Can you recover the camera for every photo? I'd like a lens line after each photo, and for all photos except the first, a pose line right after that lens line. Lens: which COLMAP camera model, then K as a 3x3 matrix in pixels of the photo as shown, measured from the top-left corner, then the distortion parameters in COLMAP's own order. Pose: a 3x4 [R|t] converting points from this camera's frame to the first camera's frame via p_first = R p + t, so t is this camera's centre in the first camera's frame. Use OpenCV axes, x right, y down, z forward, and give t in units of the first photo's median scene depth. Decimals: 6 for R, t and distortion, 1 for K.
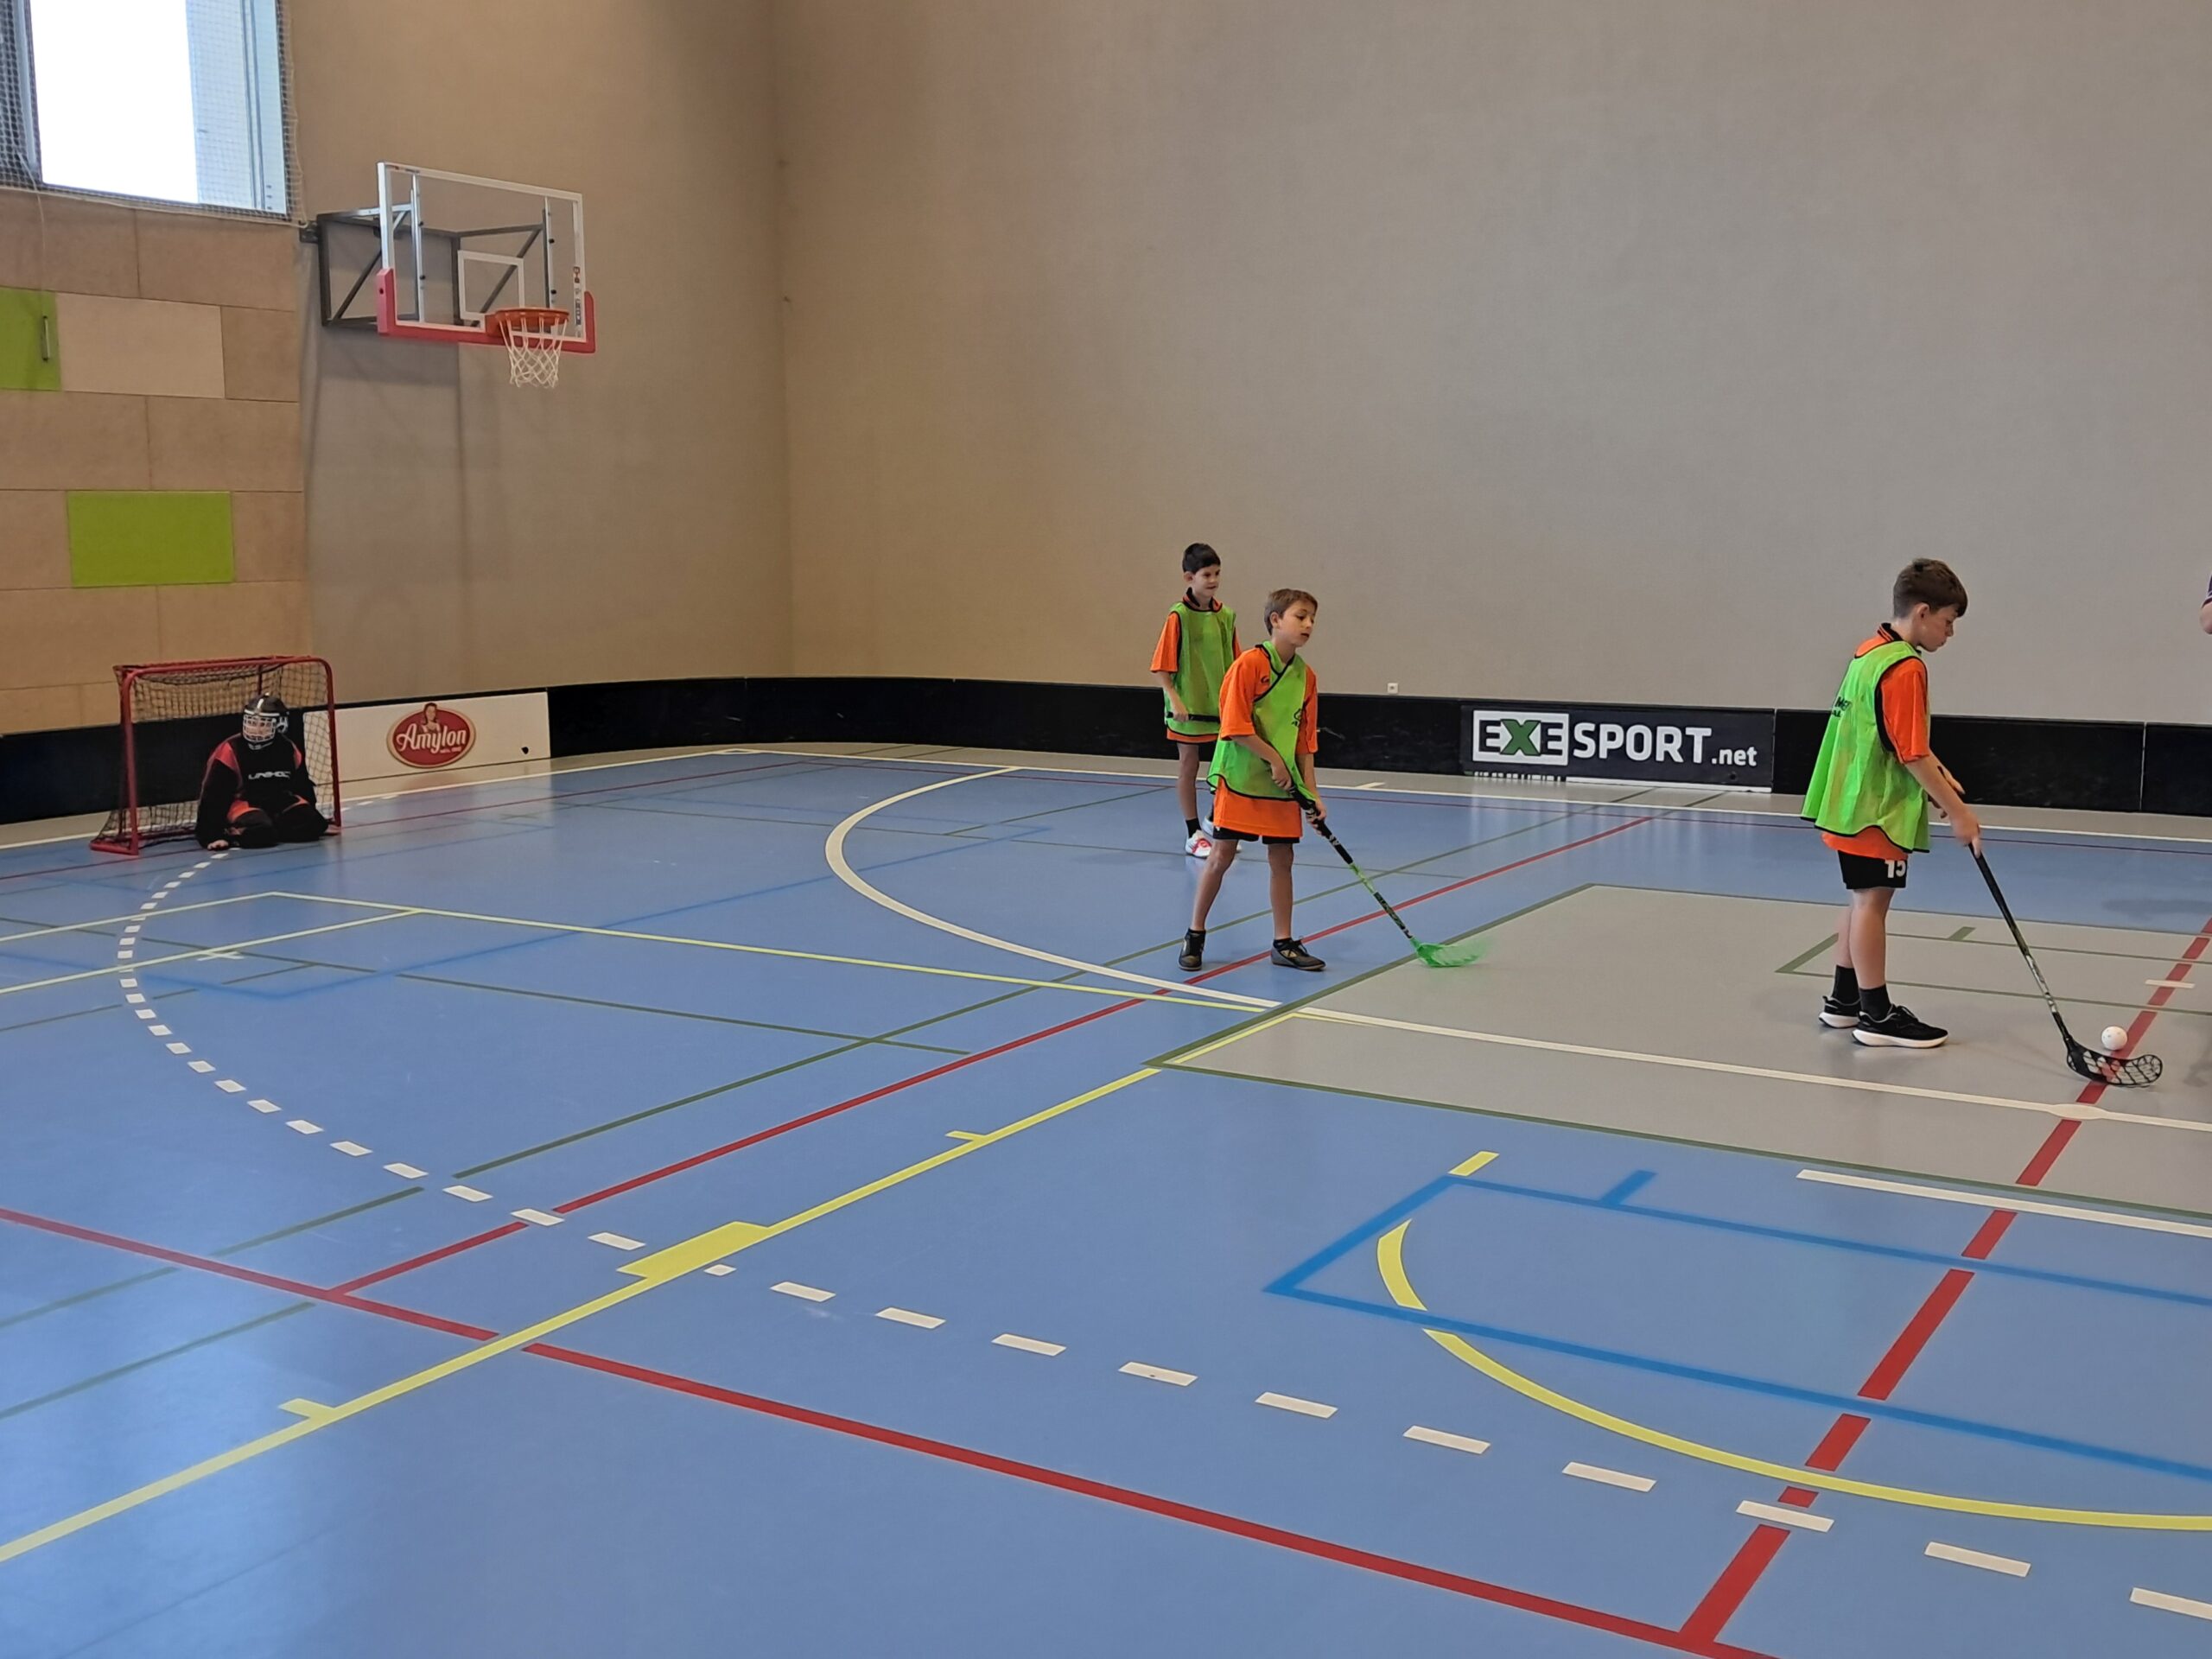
lens RADIAL K [[2264.5, 0, 1098.4], [0, 2264.5, 875.9], [0, 0, 1]] dist [0.205142, -0.518017]
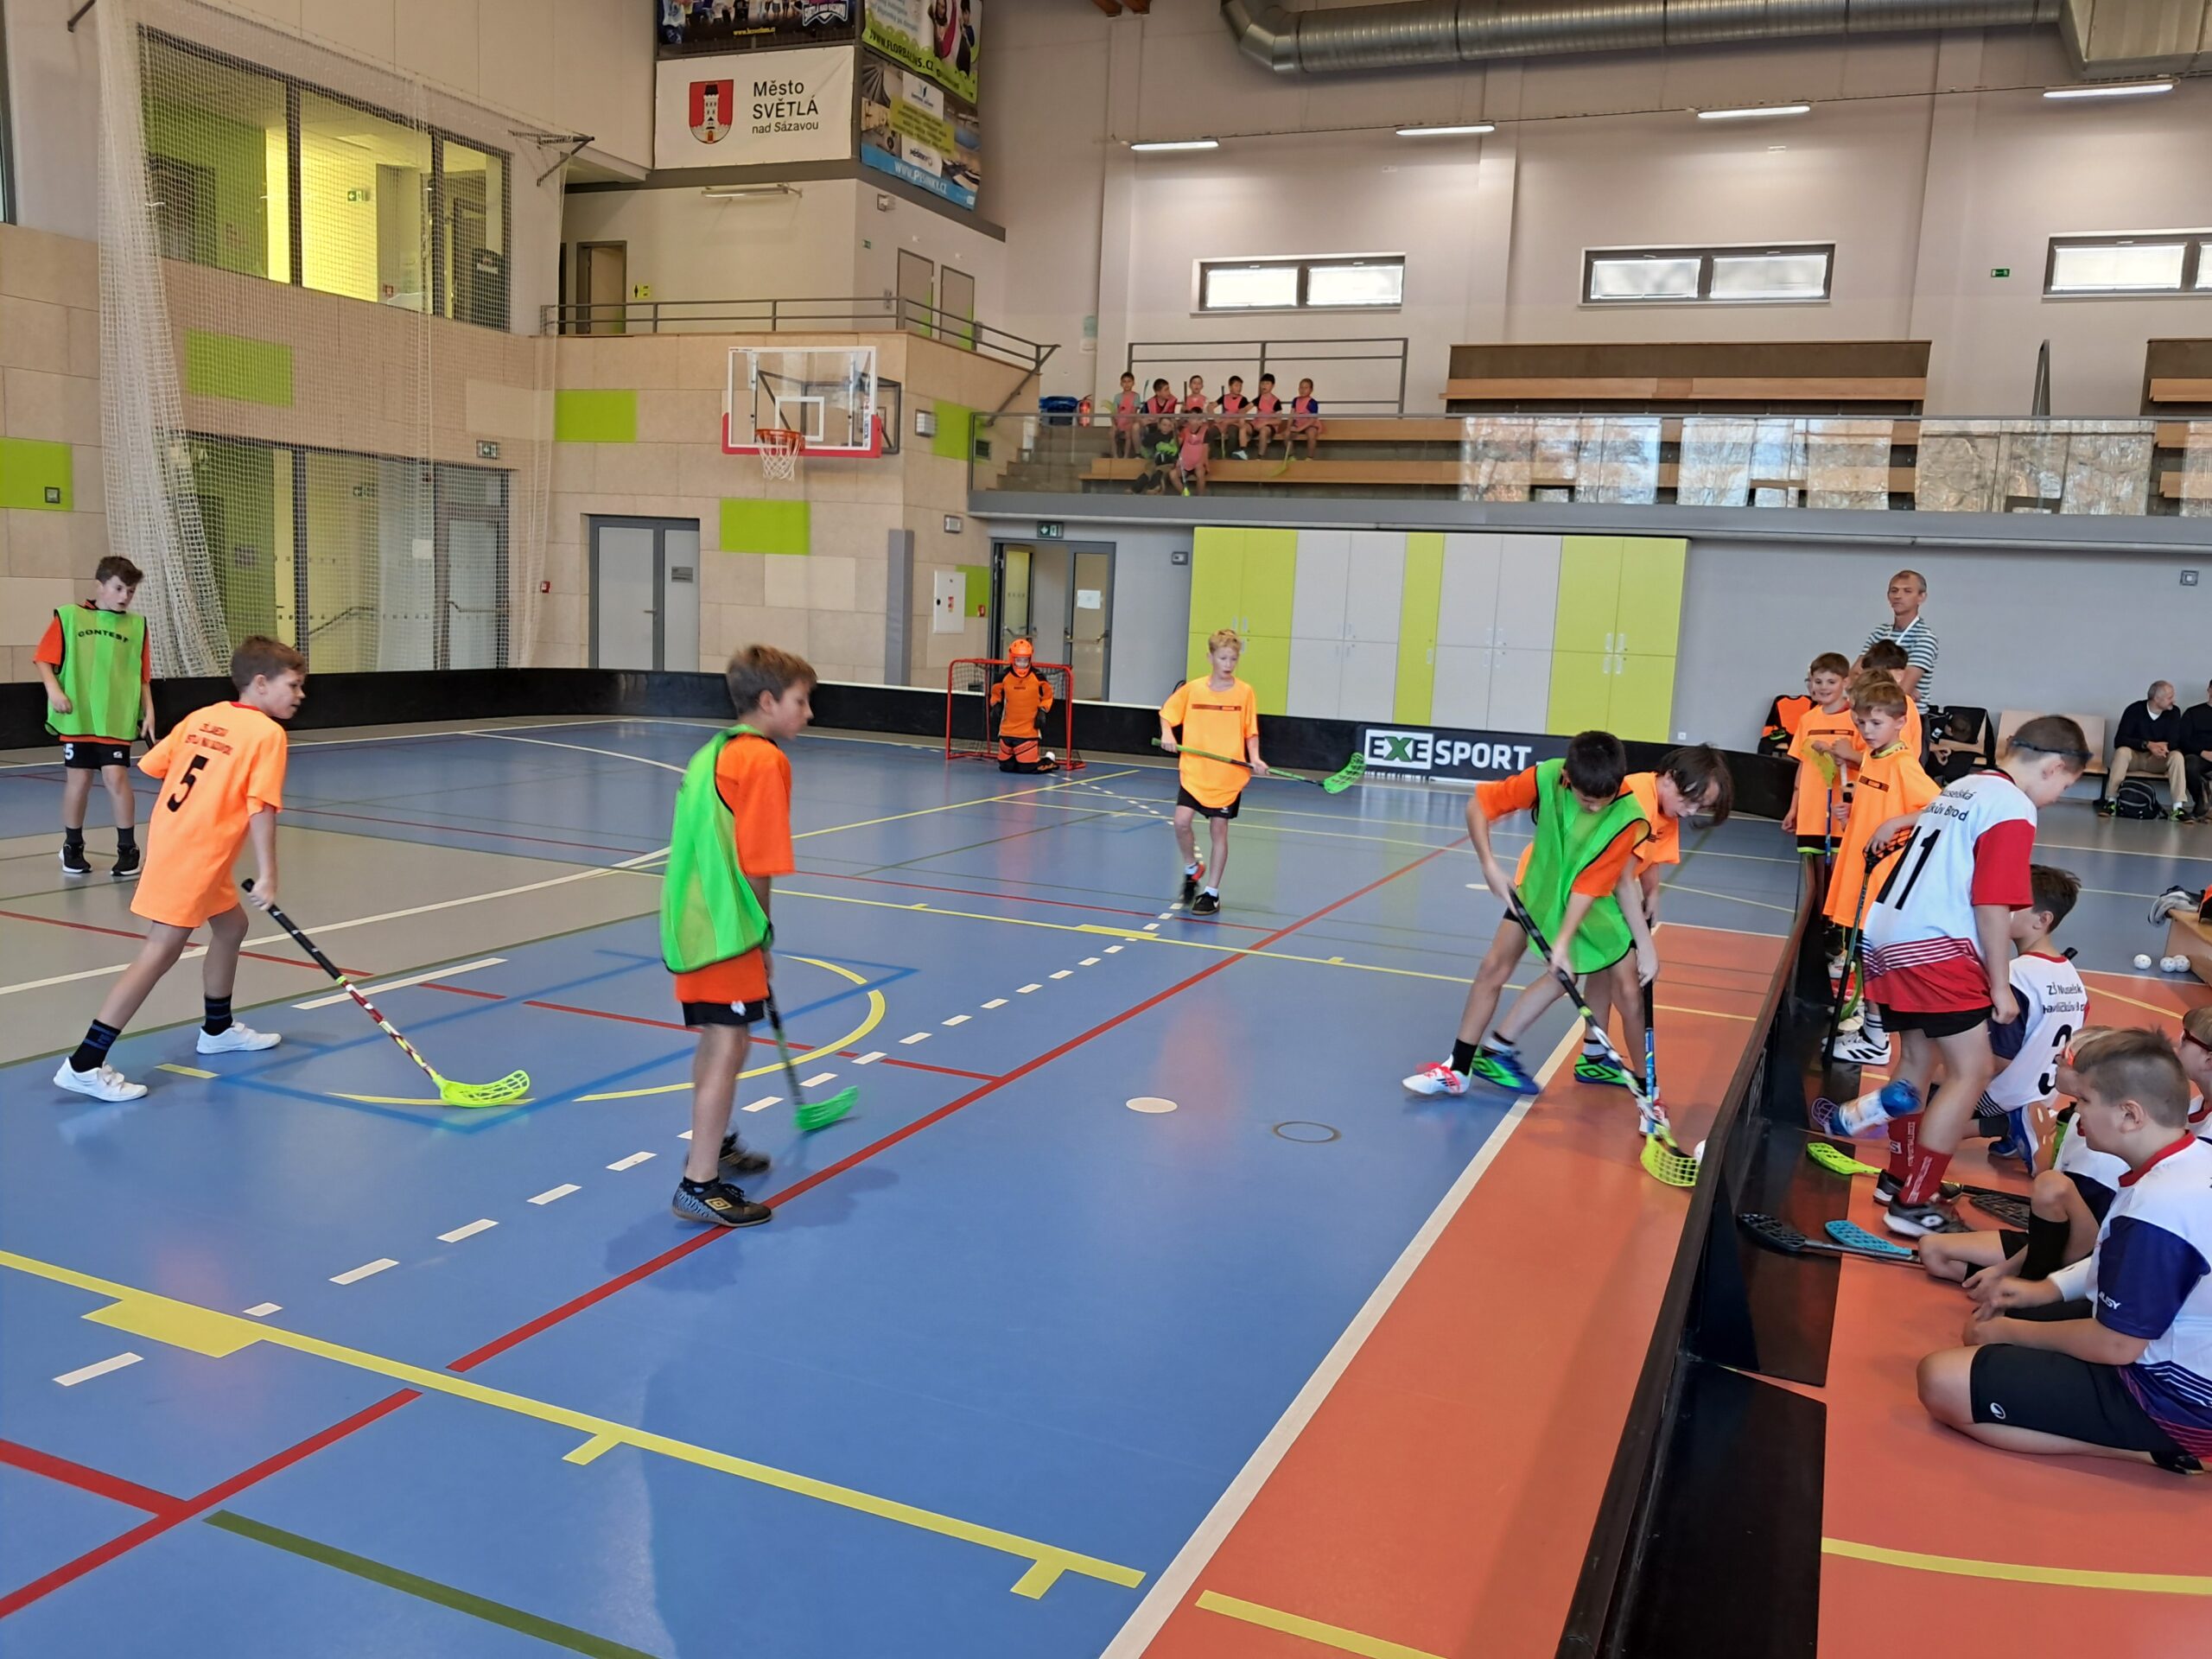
lens RADIAL K [[1788.2, 0, 1106.0], [0, 1788.2, 829.5], [0, 0, 1]] dist [0.068732, -0.093167]
pose [[-0.156152, -0.132530, 0.978802, -0.339775], [0.104249, 0.983211, 0.149758, -0.036564], [-0.982216, 0.125424, -0.139714, 0.268905]]
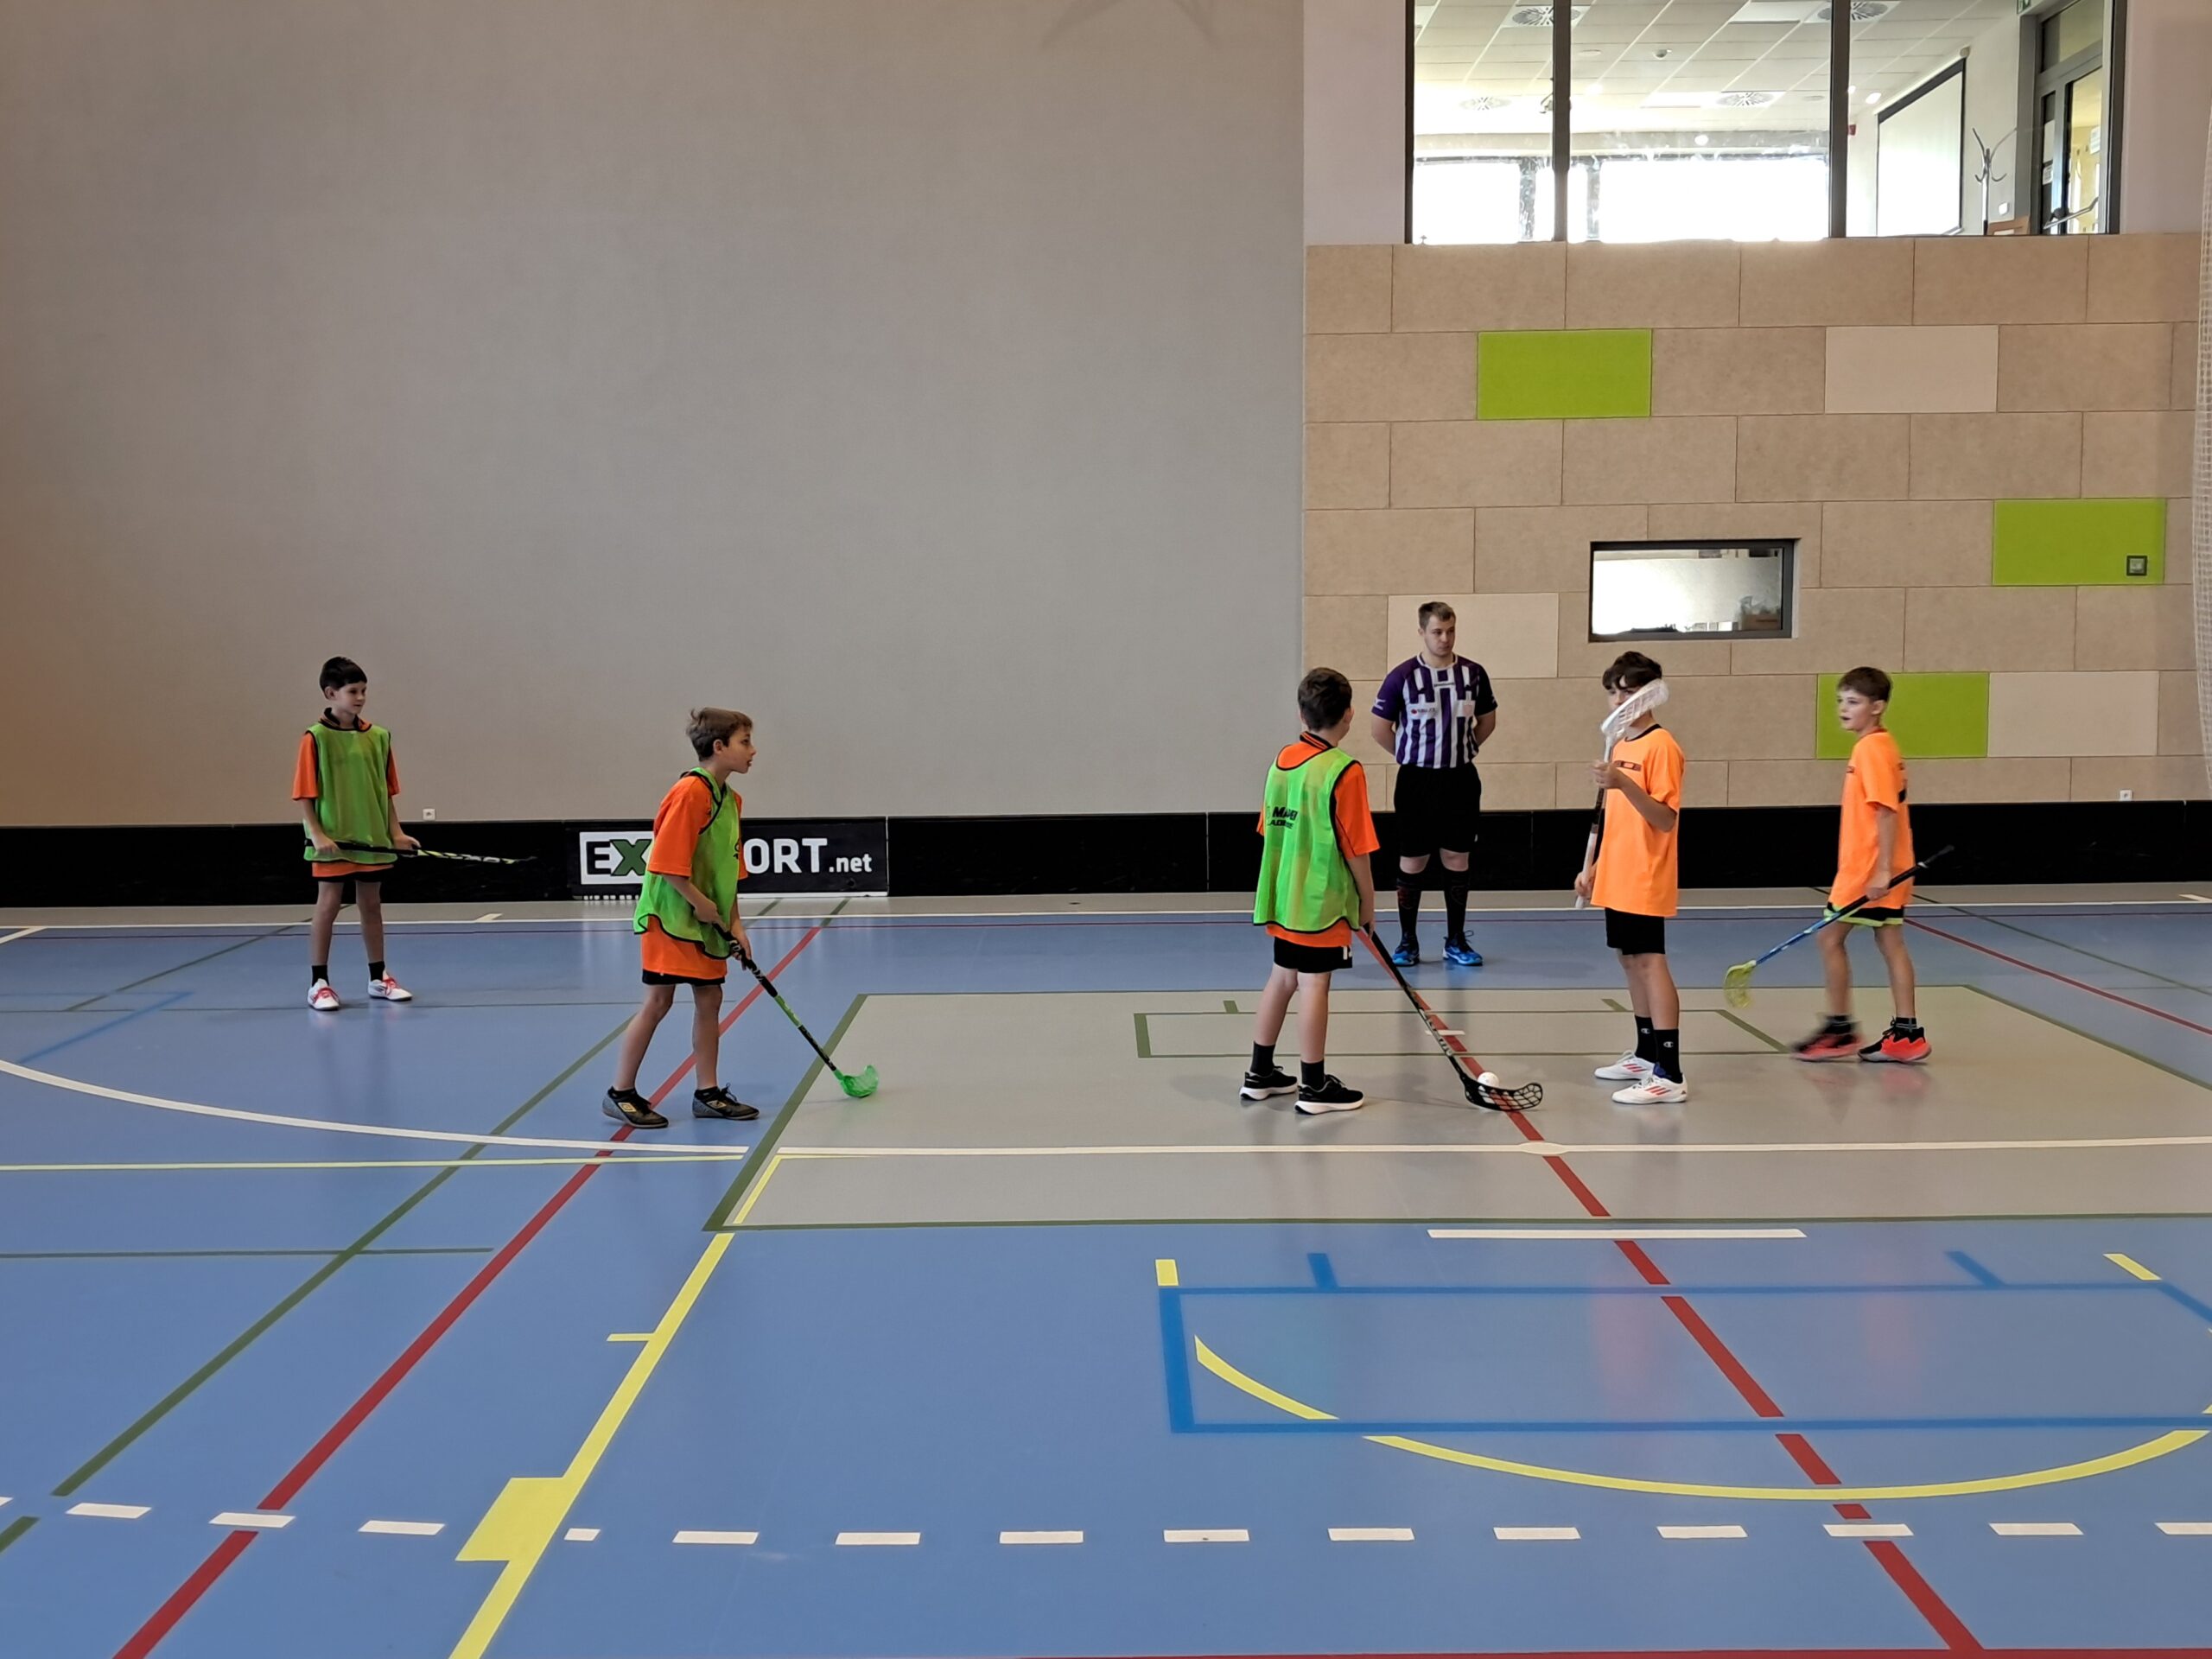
lens RADIAL K [[2264.5, 0, 1098.4], [0, 2264.5, 875.9], [0, 0, 1]] dist [0.205142, -0.518017]
pose [[0.856855, -0.064653, 0.511488, -0.153779], [0.089815, 0.995654, -0.024607, -0.011257], [-0.507675, 0.067024, 0.858938, 0.058216]]
